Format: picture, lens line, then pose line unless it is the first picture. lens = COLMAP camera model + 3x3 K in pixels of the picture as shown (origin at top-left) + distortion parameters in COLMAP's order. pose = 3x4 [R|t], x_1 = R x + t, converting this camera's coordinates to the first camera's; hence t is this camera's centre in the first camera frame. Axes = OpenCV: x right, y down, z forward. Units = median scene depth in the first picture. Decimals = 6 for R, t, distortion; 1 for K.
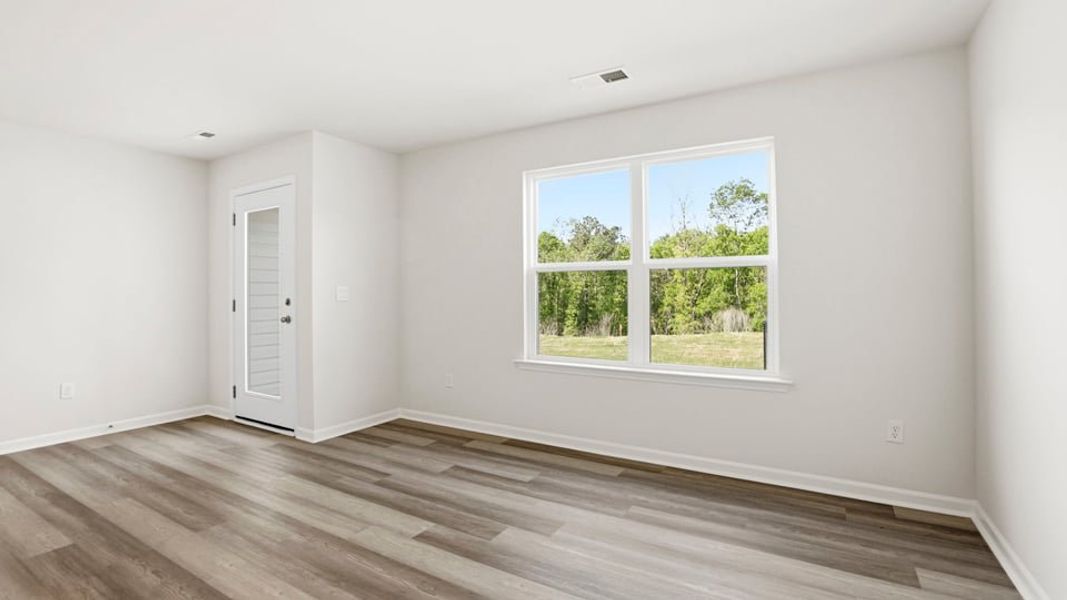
lens RADIAL K [[495.9, 0, 528.0], [0, 495.9, 292.7], [0, 0, 1]] dist [-0.031963, 0.005751]
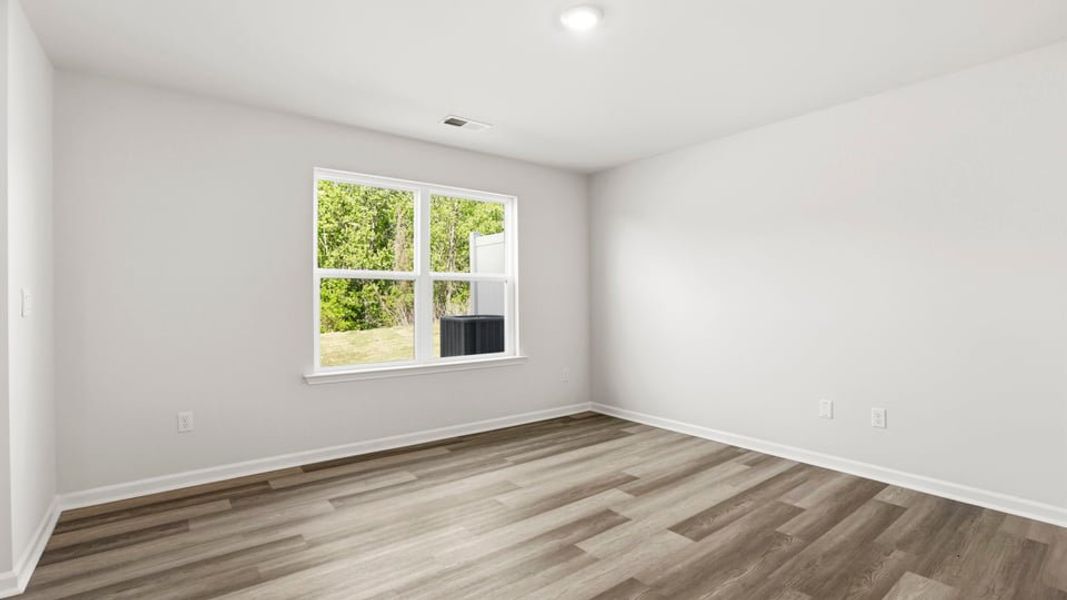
lens RADIAL K [[495.9, 0, 523.1], [0, 495.9, 296.0], [0, 0, 1]] dist [-0.031963, 0.005751]
pose [[0.370244, 0.003086, 0.928930, -0.946250], [0.004757, 0.999975, -0.005218, -0.000710], [-0.928922, 0.006351, 0.370220, 0.421109]]
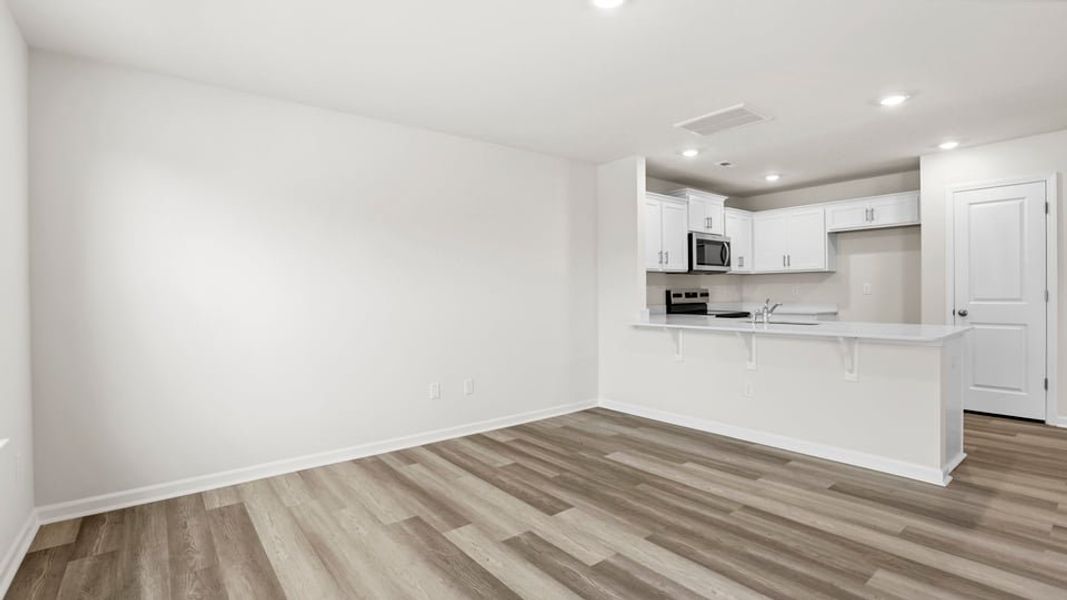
lens RADIAL K [[495.9, 0, 533.5], [0, 495.9, 298.9], [0, 0, 1]] dist [-0.031963, 0.005751]
pose [[-0.939870, 0.007881, 0.341441, -0.332983], [0.012322, 0.999865, 0.010839, -0.000728], [-0.341310, 0.014395, -0.939841, 1.354418]]
